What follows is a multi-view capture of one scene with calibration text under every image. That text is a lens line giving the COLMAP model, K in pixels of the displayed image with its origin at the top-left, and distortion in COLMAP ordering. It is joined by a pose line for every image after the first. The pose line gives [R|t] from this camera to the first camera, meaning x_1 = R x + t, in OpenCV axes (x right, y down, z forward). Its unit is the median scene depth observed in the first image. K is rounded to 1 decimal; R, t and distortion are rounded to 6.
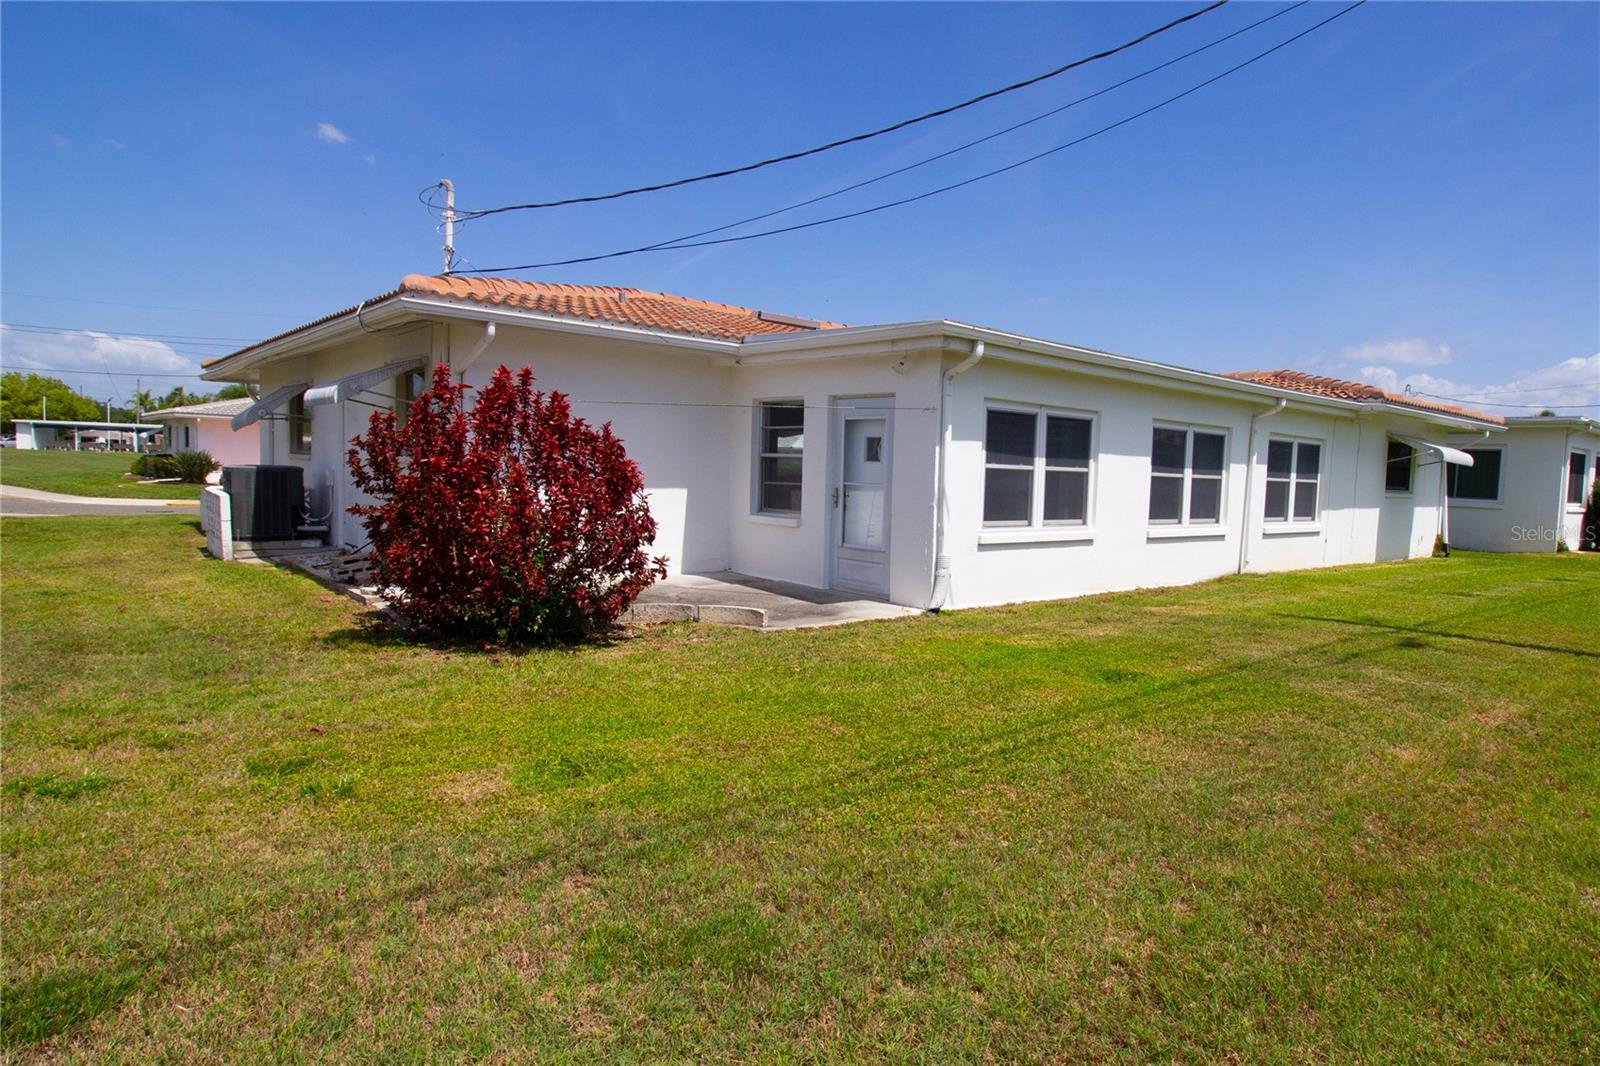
lens RADIAL K [[729.0, 0, 796.9], [0, 729.0, 530.0], [0, 0, 1]] dist [-0.024682, -0.000116]
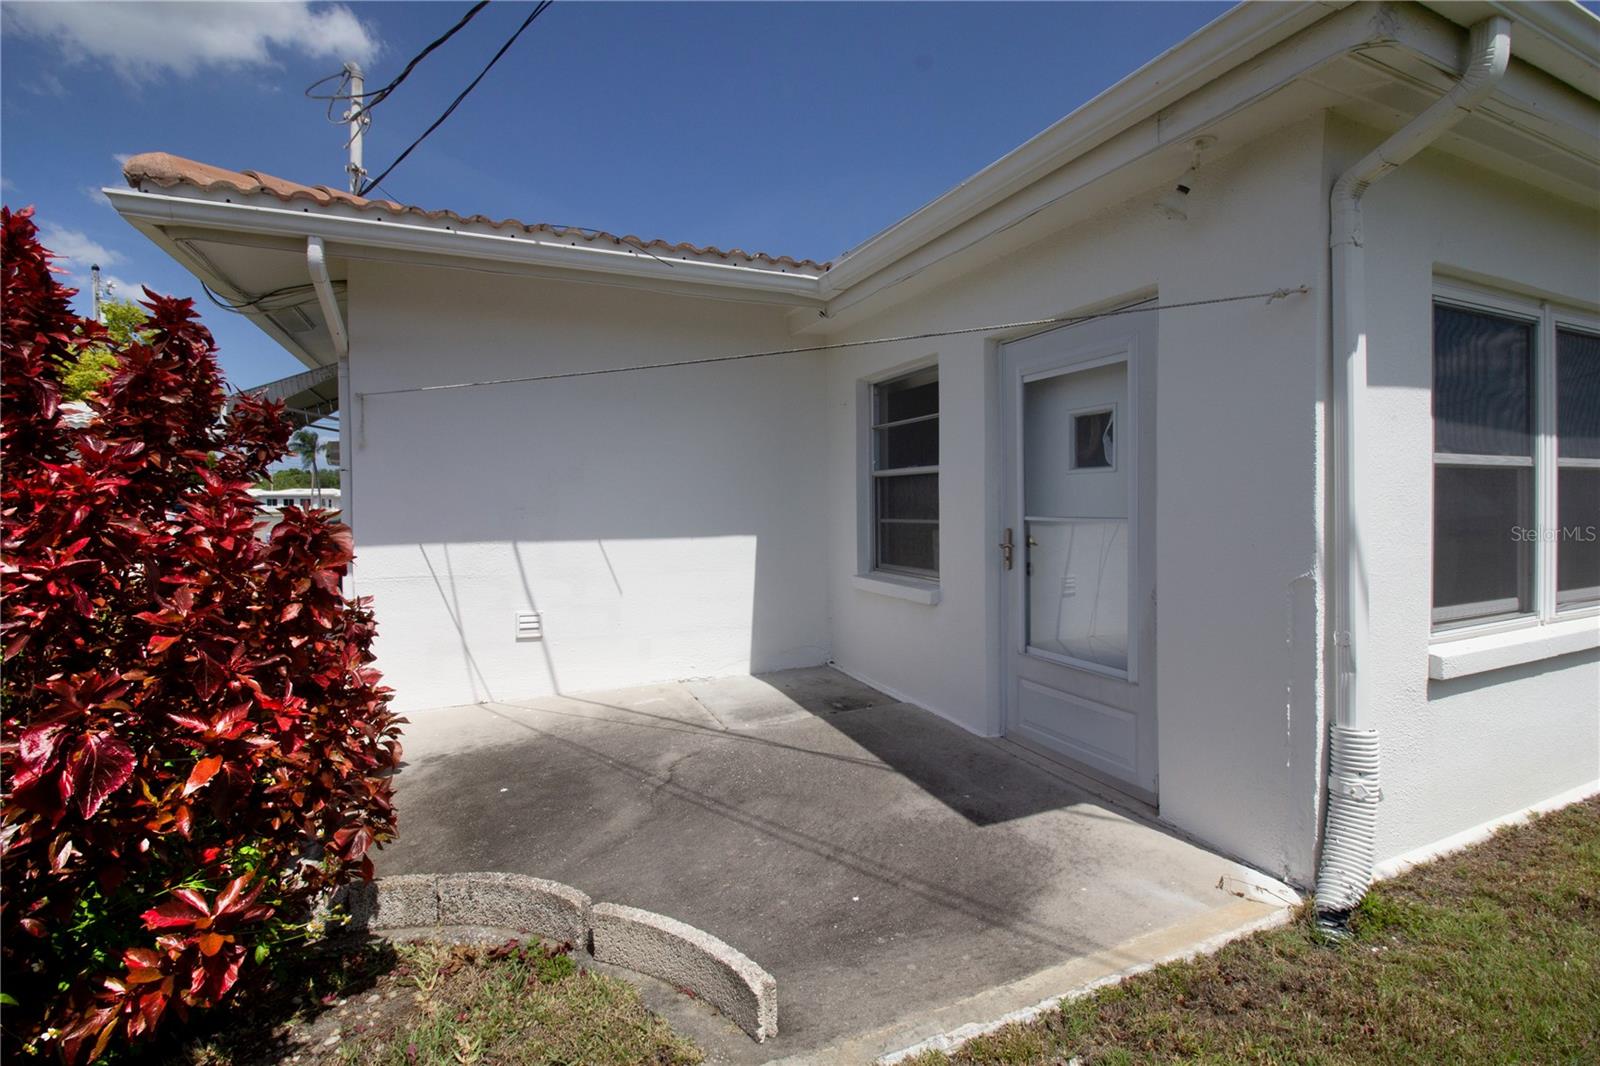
lens RADIAL K [[729.0, 0, 796.9], [0, 729.0, 530.0], [0, 0, 1]] dist [-0.024682, -0.000116]
pose [[0.973847, -0.032060, -0.224930, 0.028053], [0.021733, 0.998599, -0.048238, -0.040242], [0.226161, 0.042088, 0.973180, 0.549058]]
